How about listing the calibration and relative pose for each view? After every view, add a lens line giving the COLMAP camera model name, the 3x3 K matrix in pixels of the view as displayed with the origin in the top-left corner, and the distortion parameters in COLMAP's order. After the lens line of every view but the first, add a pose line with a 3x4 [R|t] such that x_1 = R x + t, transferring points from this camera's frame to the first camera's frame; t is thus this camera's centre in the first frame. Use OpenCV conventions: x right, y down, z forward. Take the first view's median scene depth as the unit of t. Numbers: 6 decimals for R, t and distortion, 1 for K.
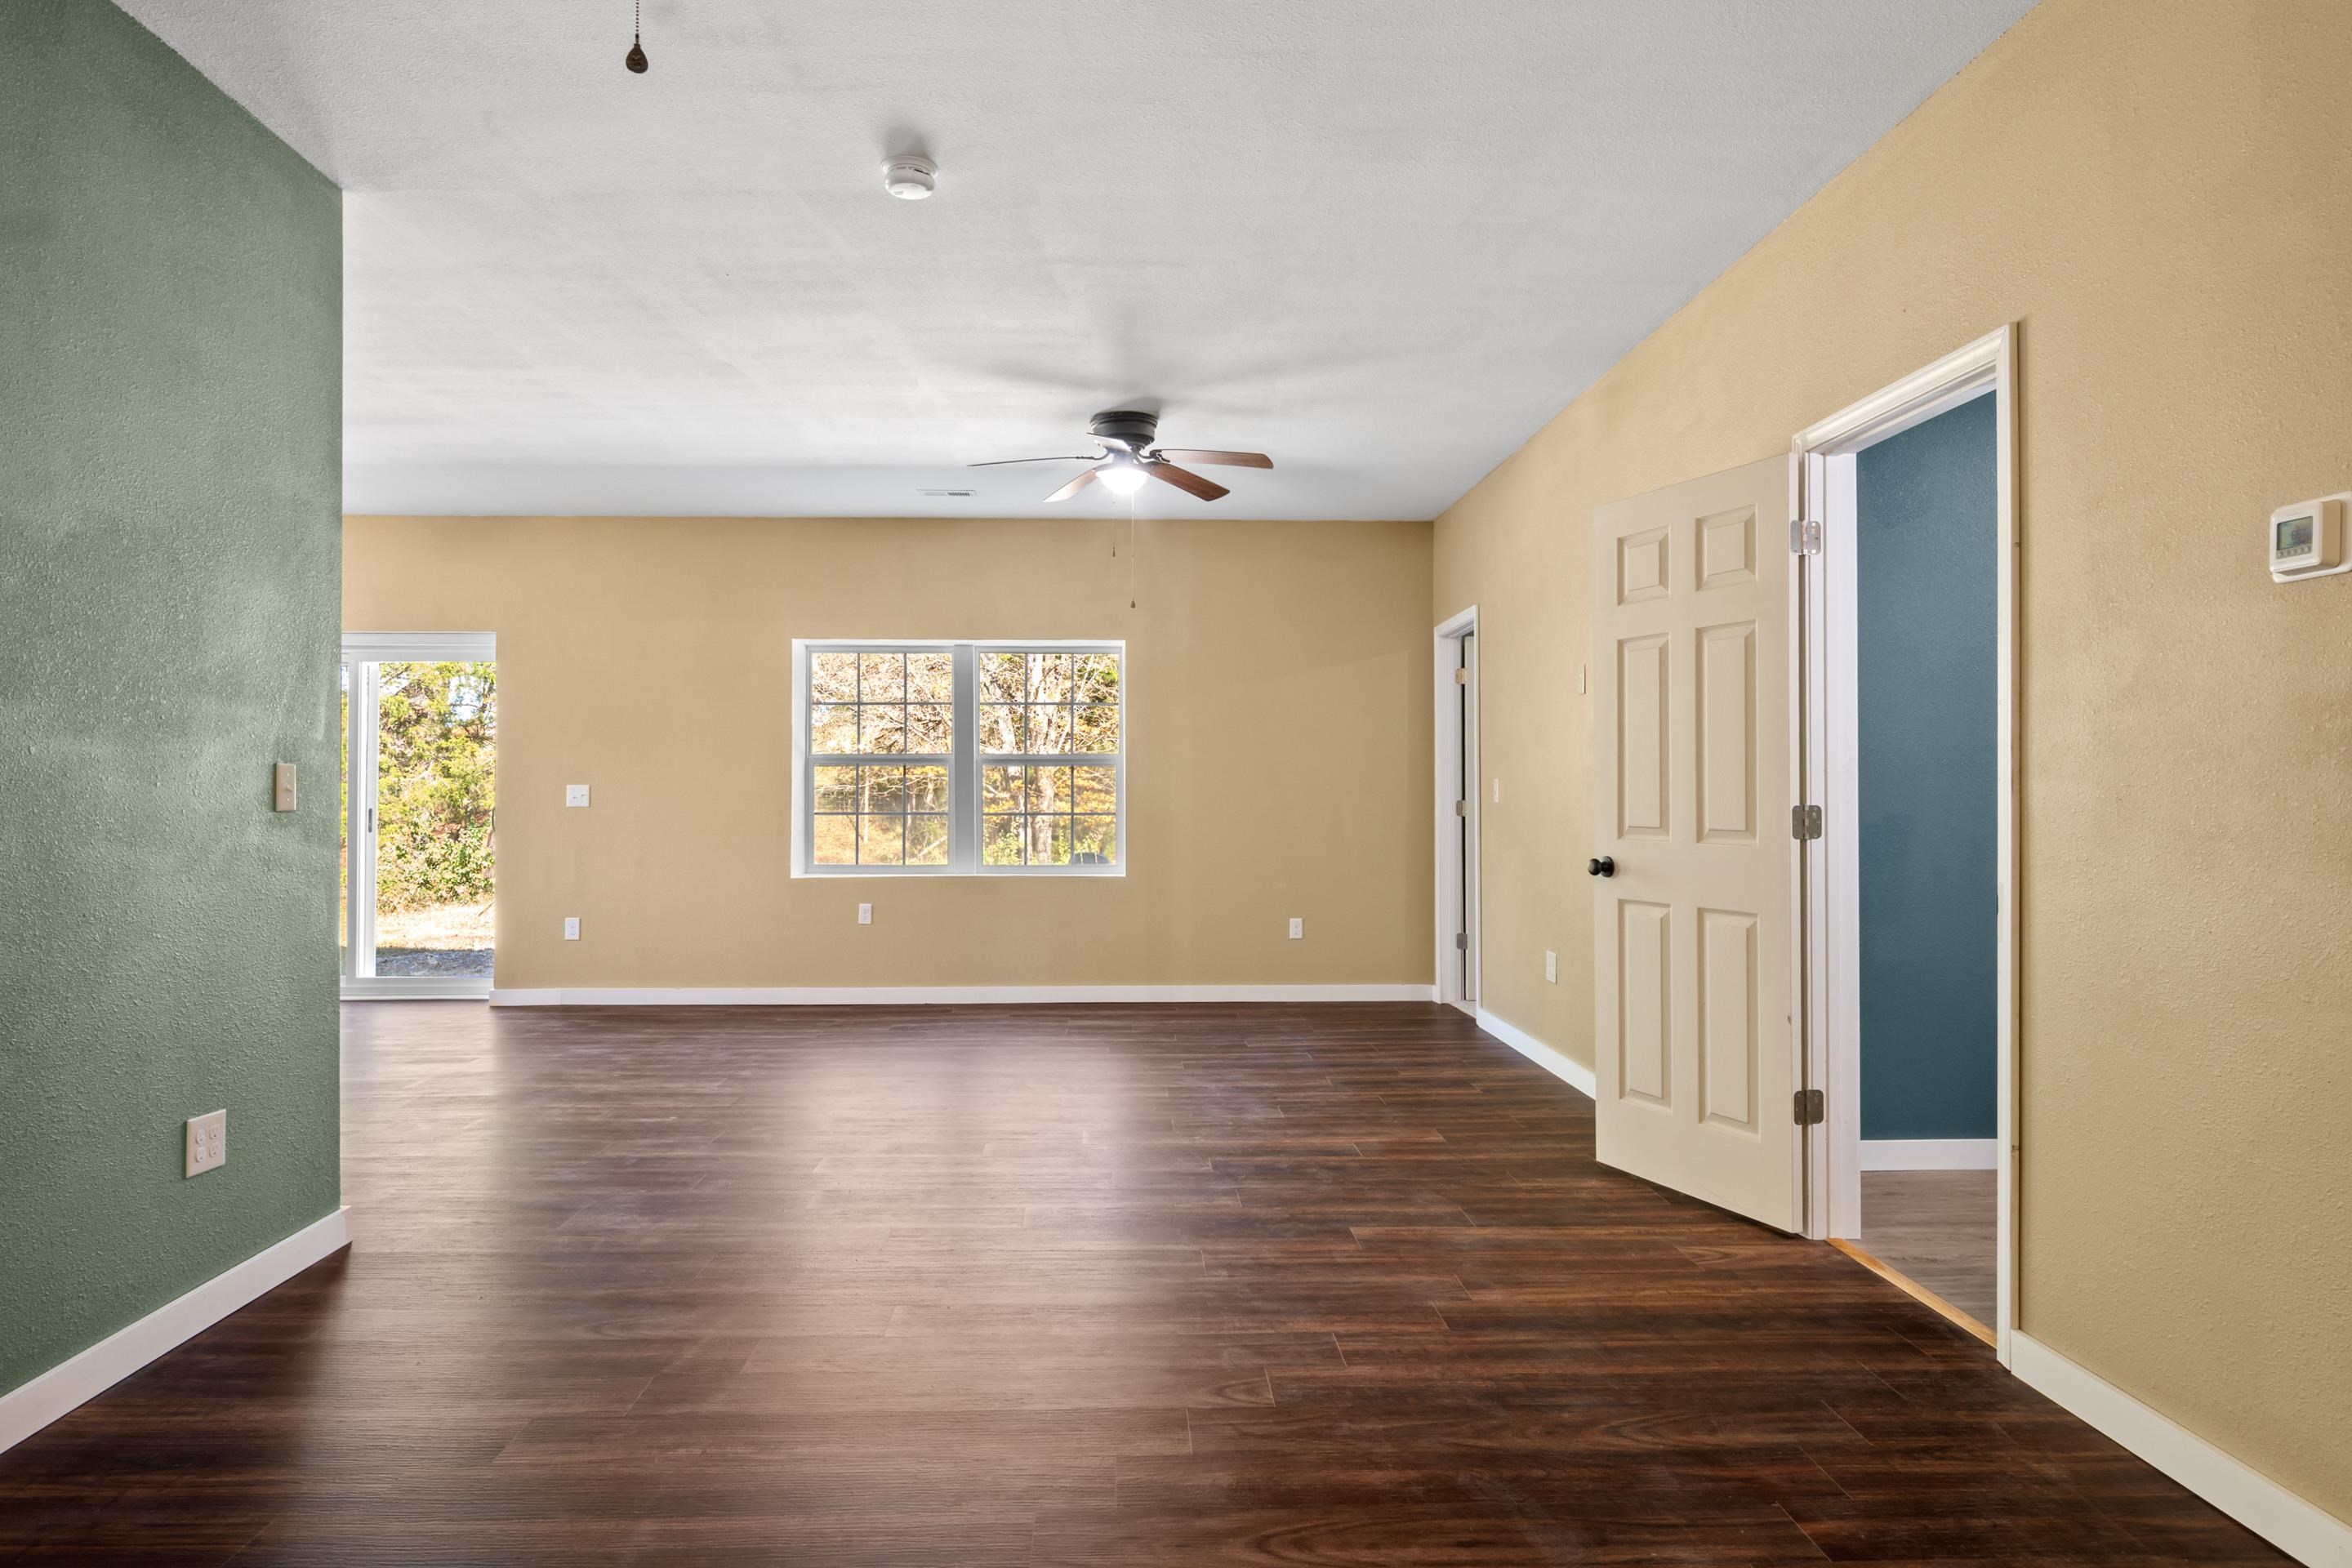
lens RADIAL K [[1419.8, 0, 1182.4], [0, 1419.8, 775.1], [0, 0, 1]] dist [0.007306, -0.012213]
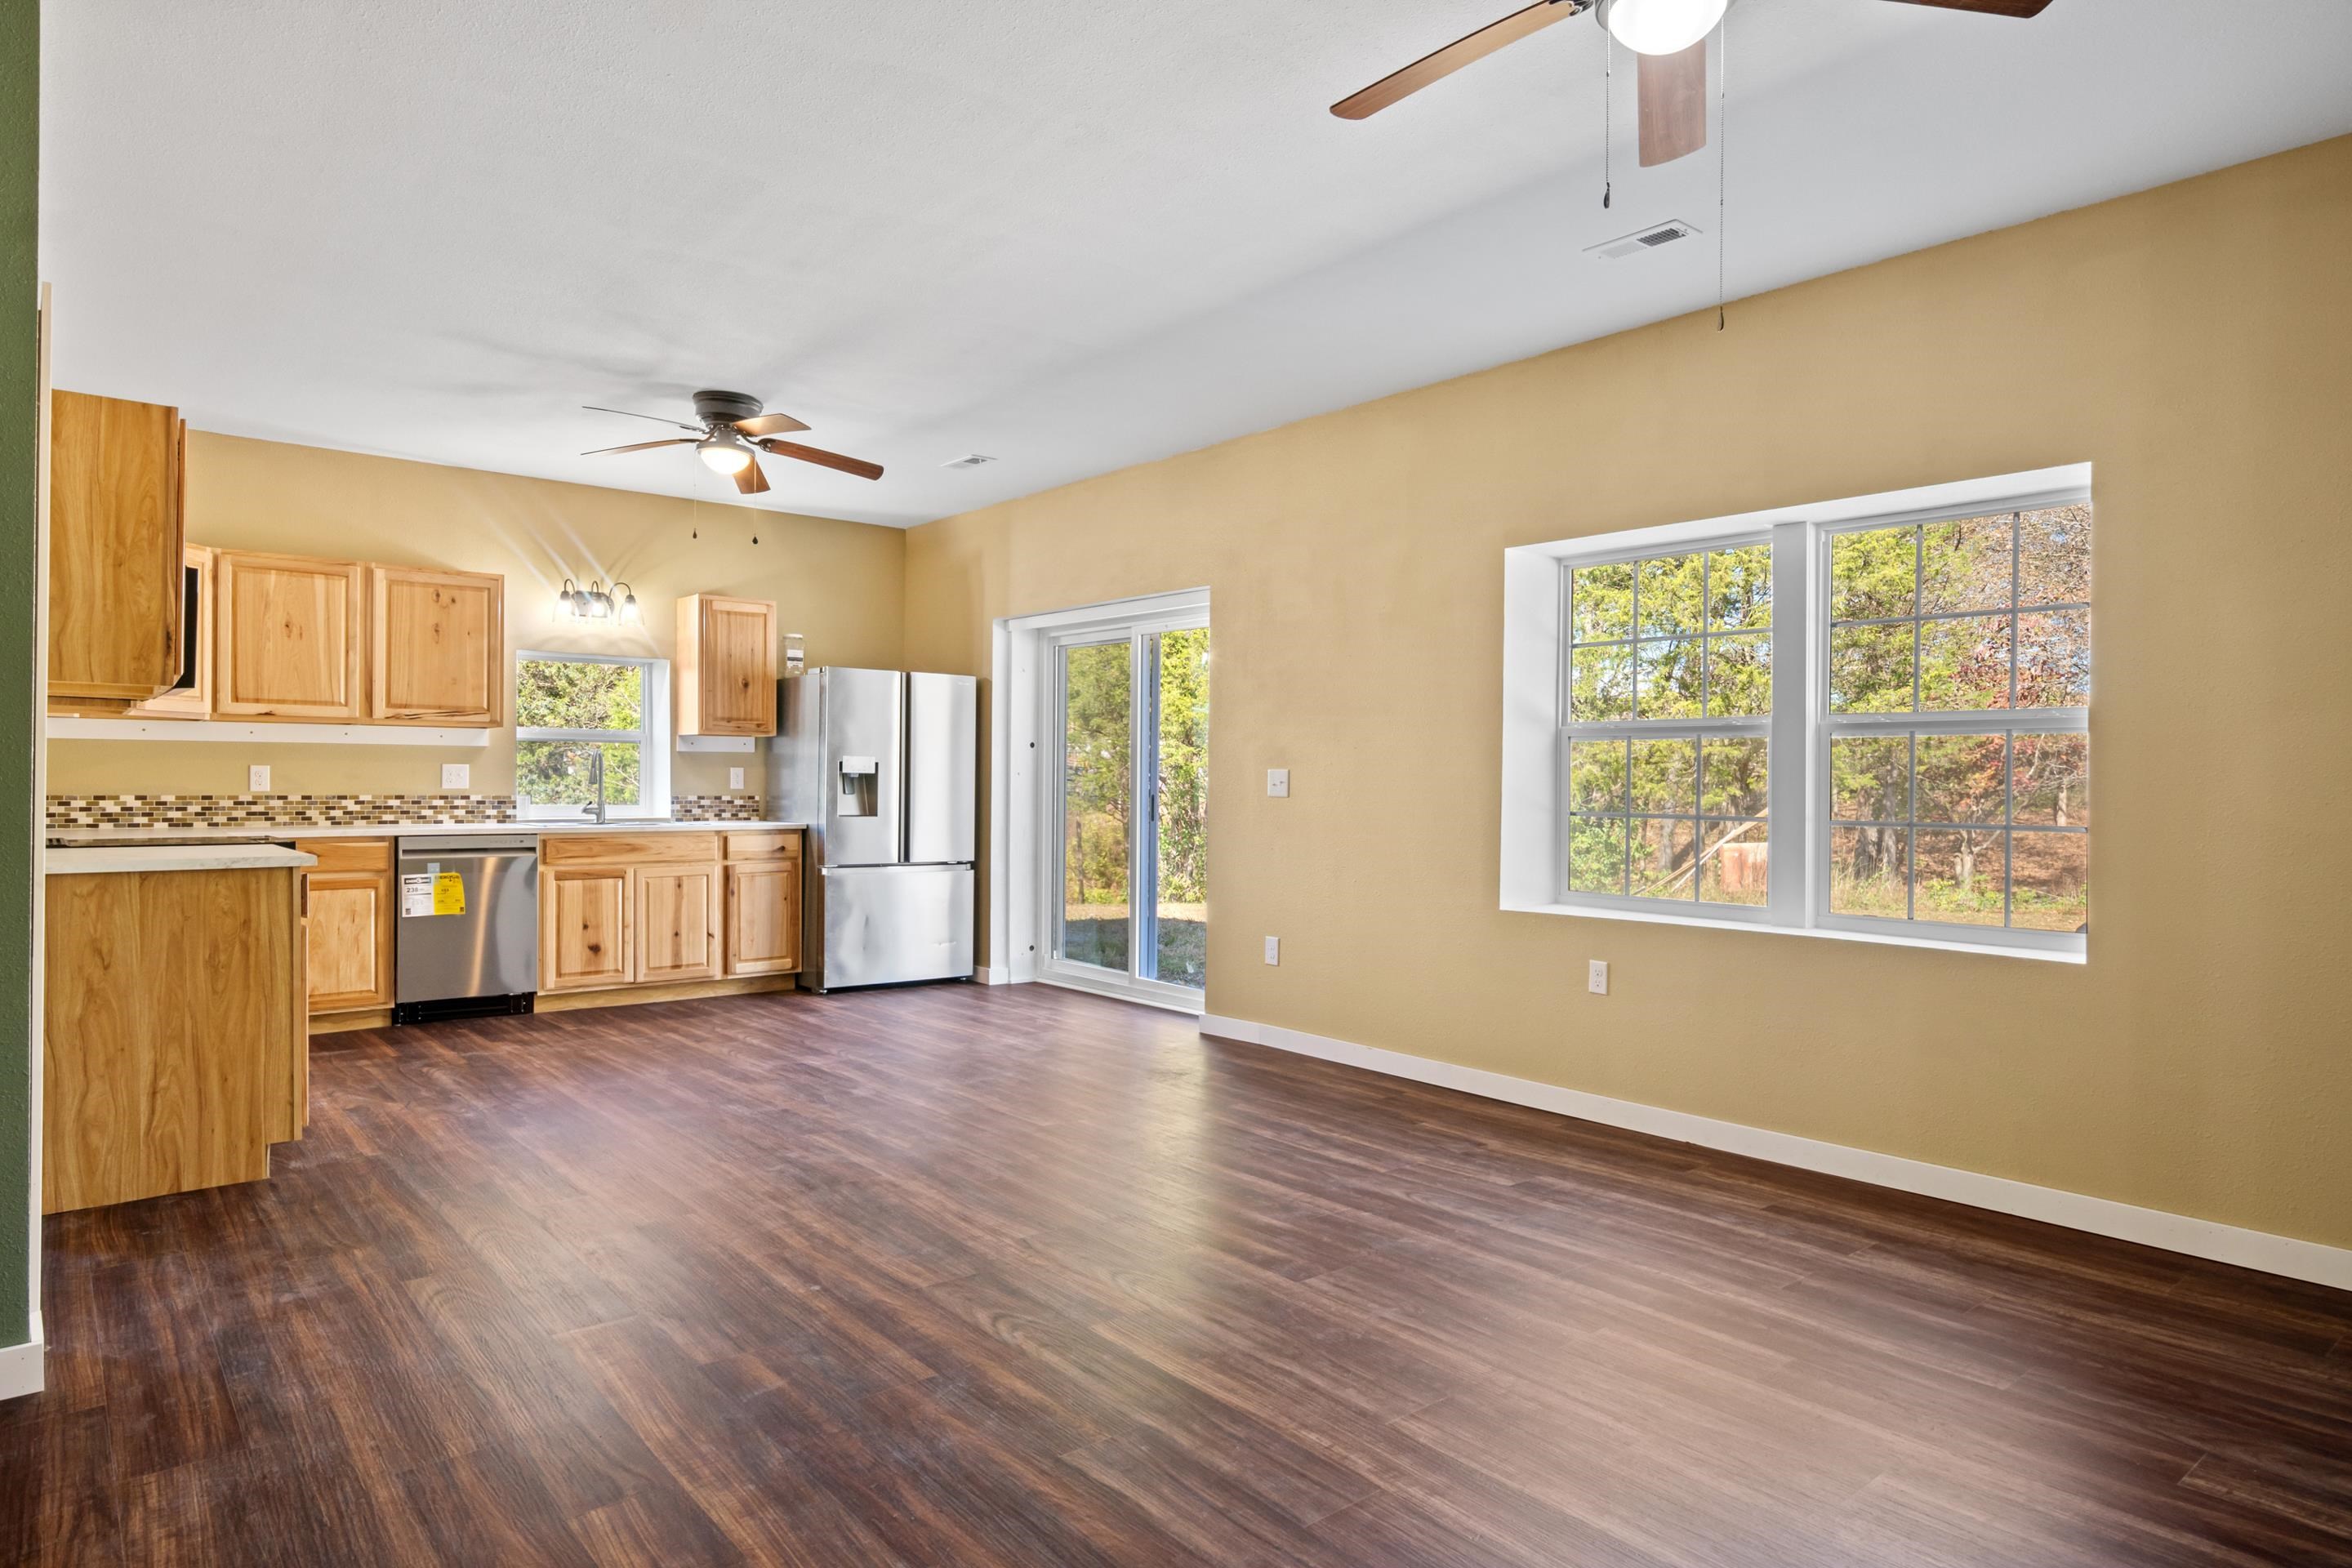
lens RADIAL K [[1362.6, 0, 1163.1], [0, 1362.6, 787.5], [0, 0, 1]] dist [-0.006018, -0.009445]
pose [[0.599098, 0.012675, -0.800575, 0.238720], [0.000000, 0.999875, 0.015831, 0.008309], [0.800675, -0.009485, 0.599023, 0.825574]]
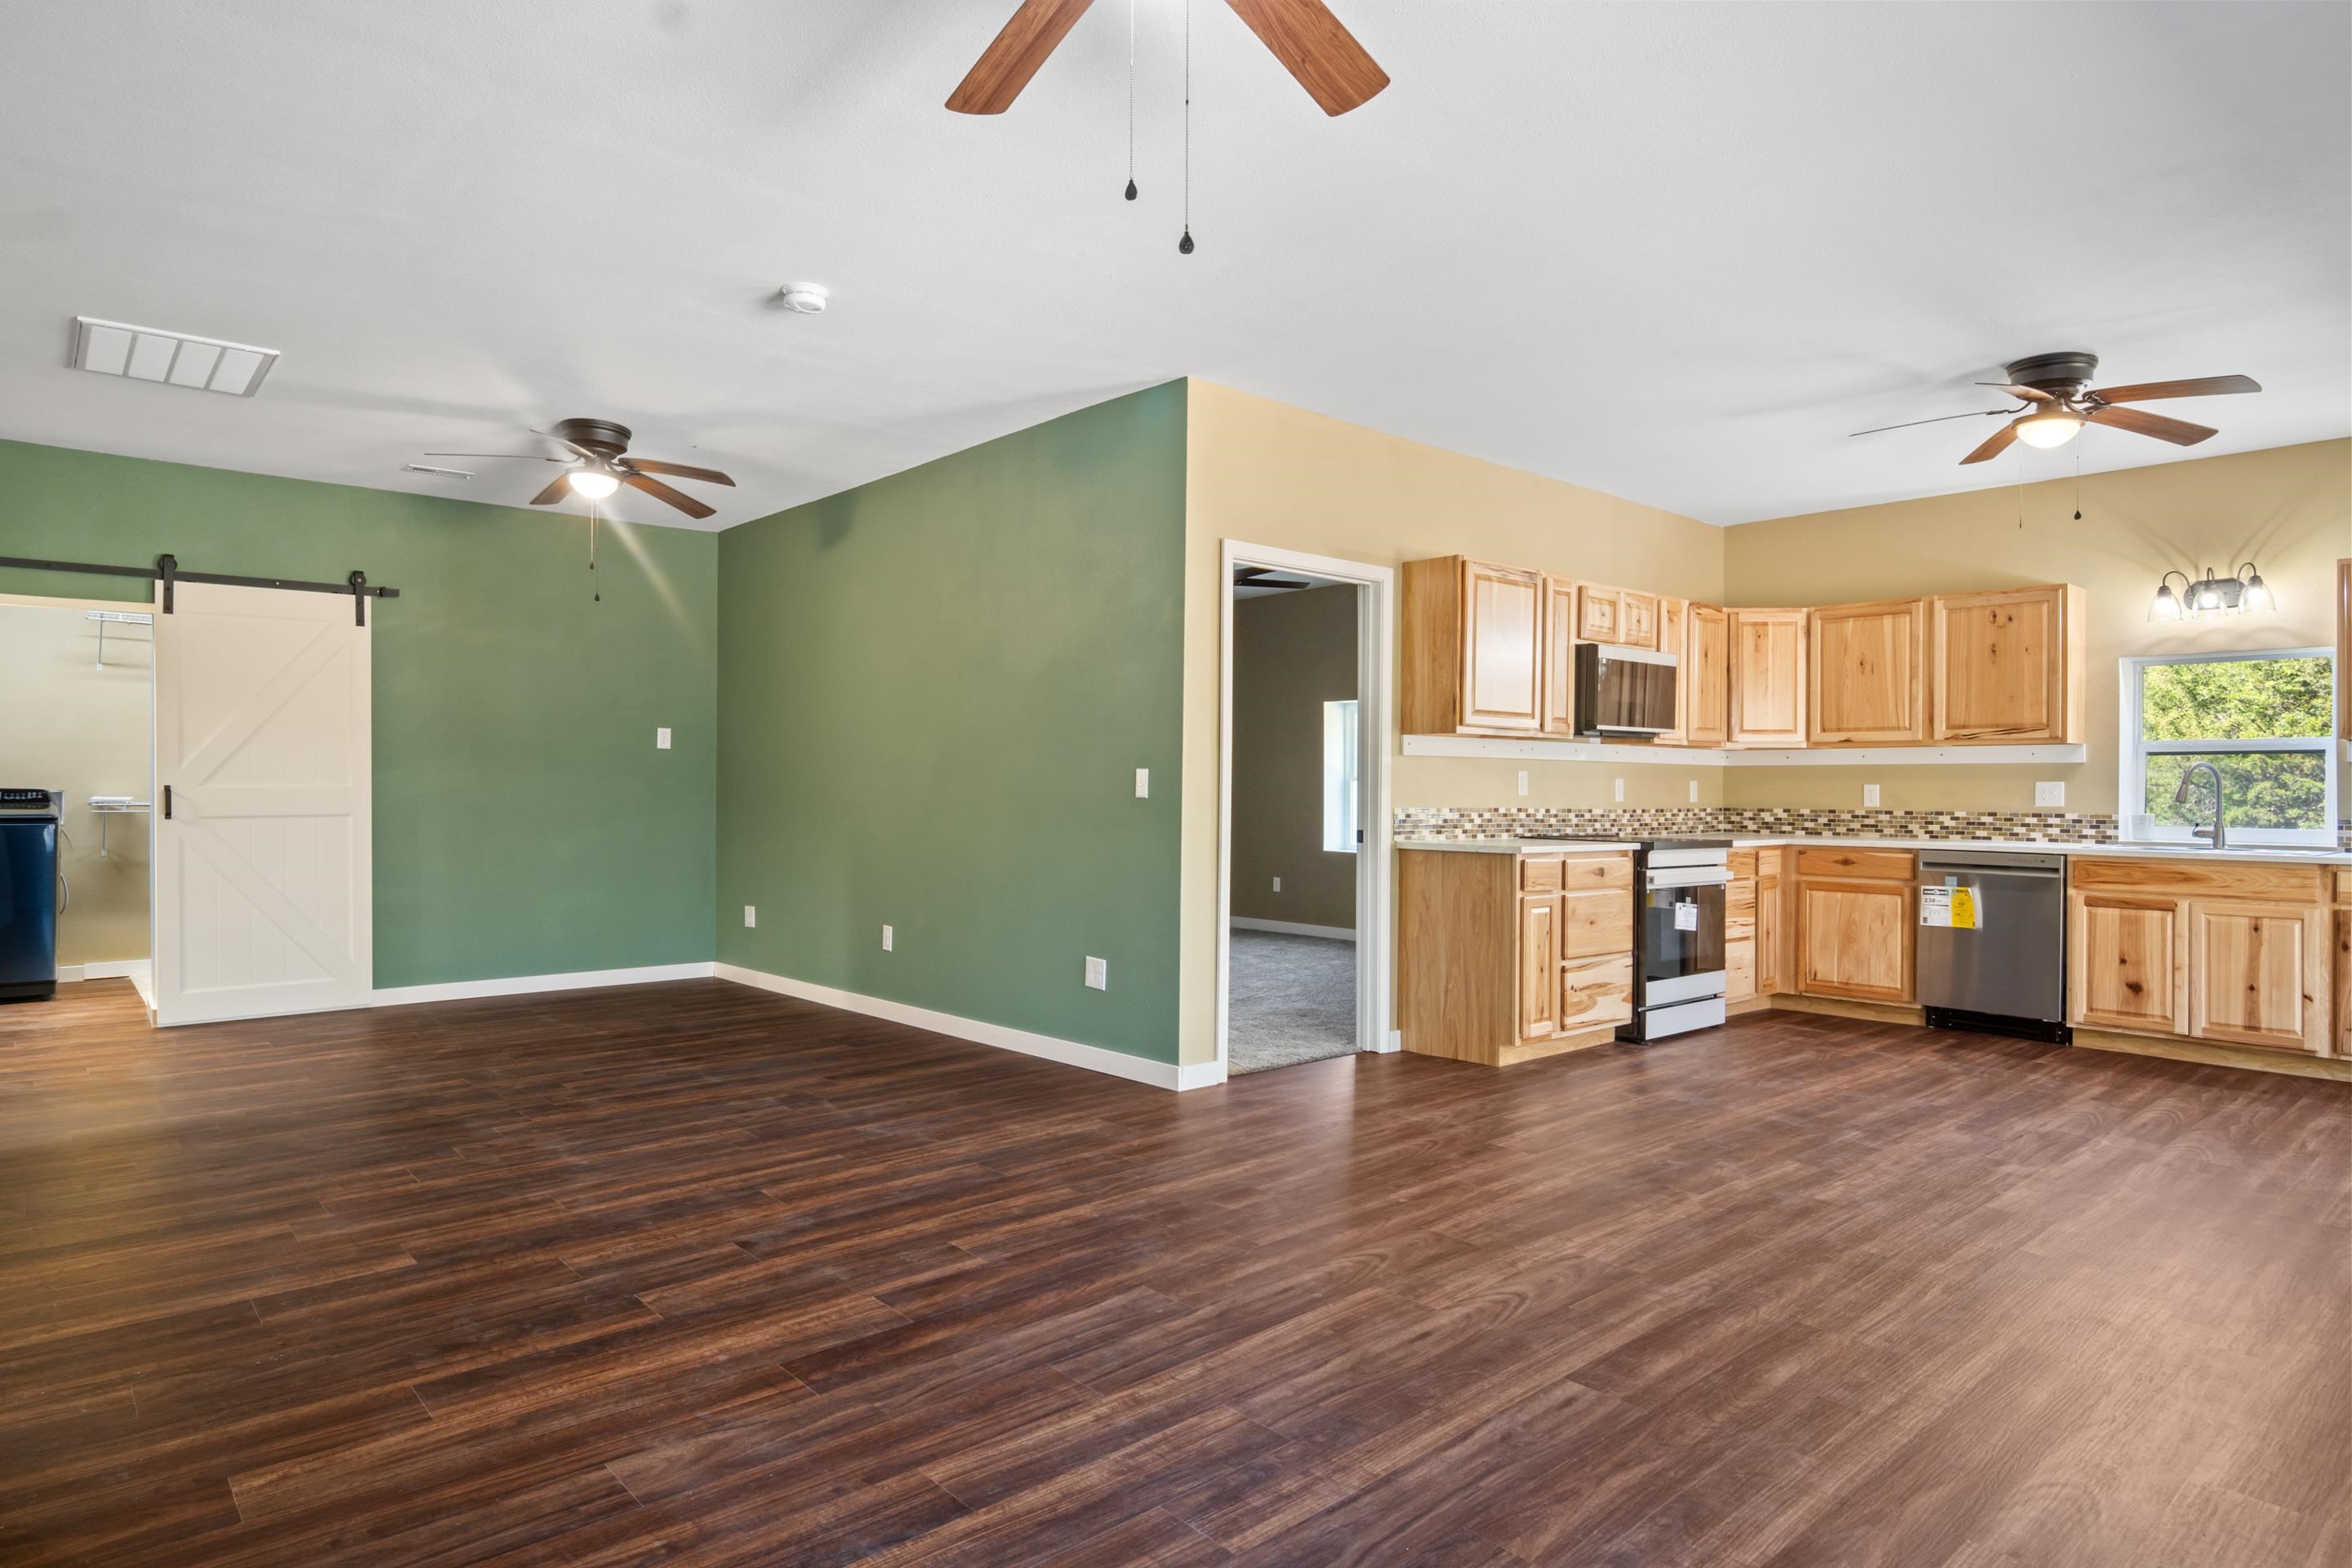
lens RADIAL K [[1325.6, 0, 1143.4], [0, 1325.6, 784.8], [0, 0, 1]] dist [-0.013217, 0.000186]
pose [[-0.789891, -0.002277, -0.613243, 0.223479], [0.003926, 0.999954, -0.008770, 0.018423], [0.613235, -0.009335, -0.789846, 1.626593]]
